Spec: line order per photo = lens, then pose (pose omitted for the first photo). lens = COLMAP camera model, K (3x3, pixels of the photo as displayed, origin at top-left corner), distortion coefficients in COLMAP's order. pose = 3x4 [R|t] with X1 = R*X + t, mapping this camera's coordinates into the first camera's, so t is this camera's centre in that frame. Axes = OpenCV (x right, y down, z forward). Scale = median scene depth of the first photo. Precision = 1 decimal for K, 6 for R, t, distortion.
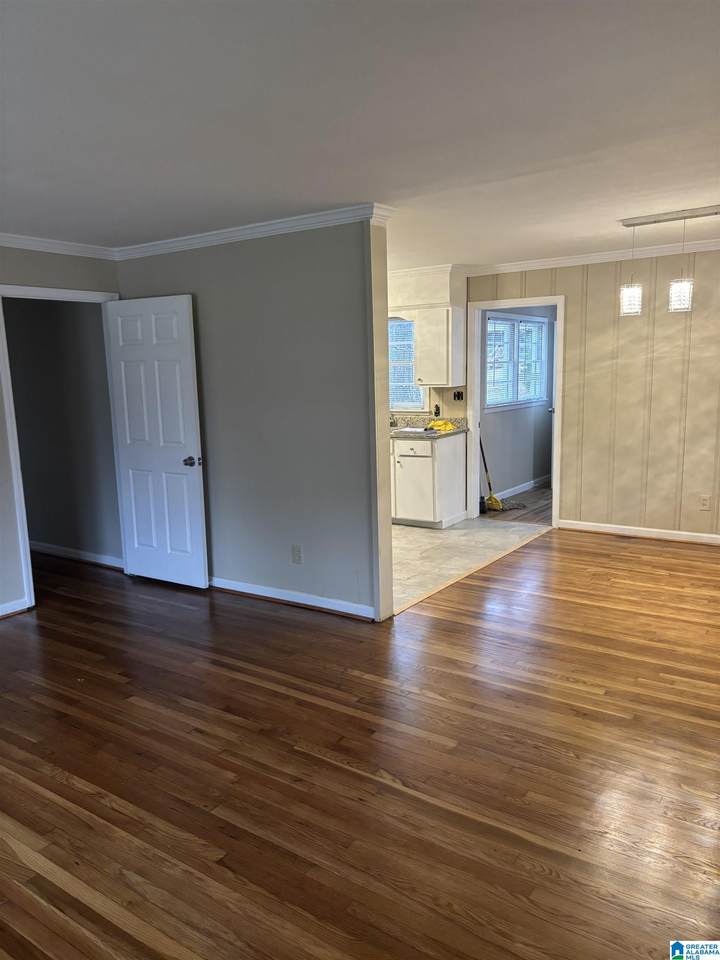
lens RADIAL K [[732.9, 0, 360.0], [0, 732.9, 480.0], [0, 0, 1]] dist [0.031798, -0.003828]
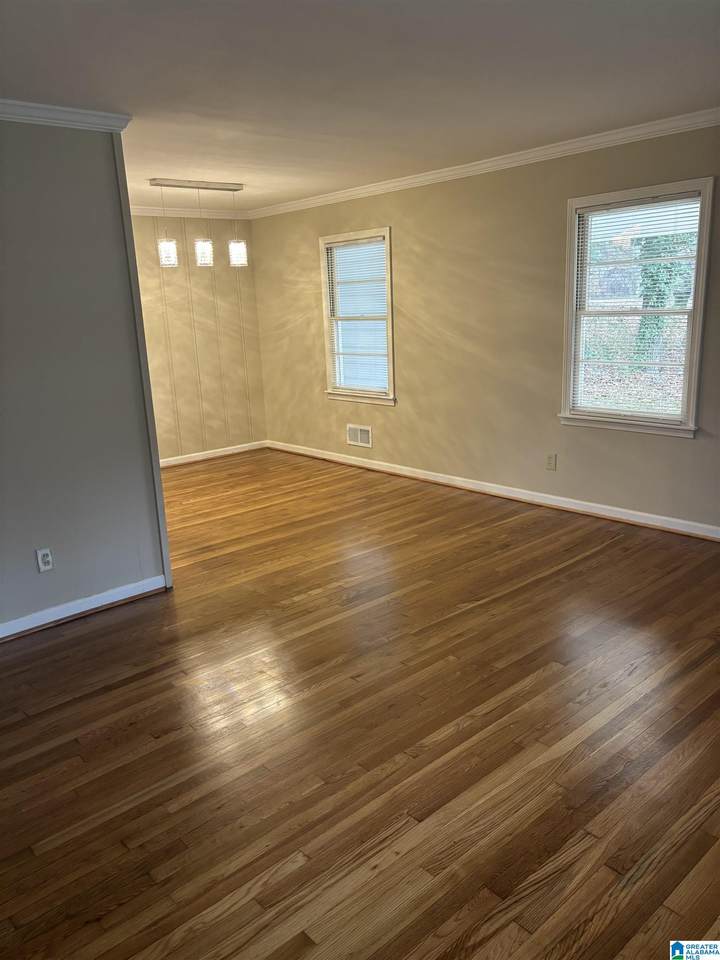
lens RADIAL K [[732.9, 0, 360.0], [0, 732.9, 480.0], [0, 0, 1]] dist [0.031798, -0.003828]
pose [[0.222471, -0.216625, 0.950568, -0.767536], [0.192215, 0.965611, 0.175067, -0.052818], [-0.955803, 0.143766, 0.256459, 0.510924]]
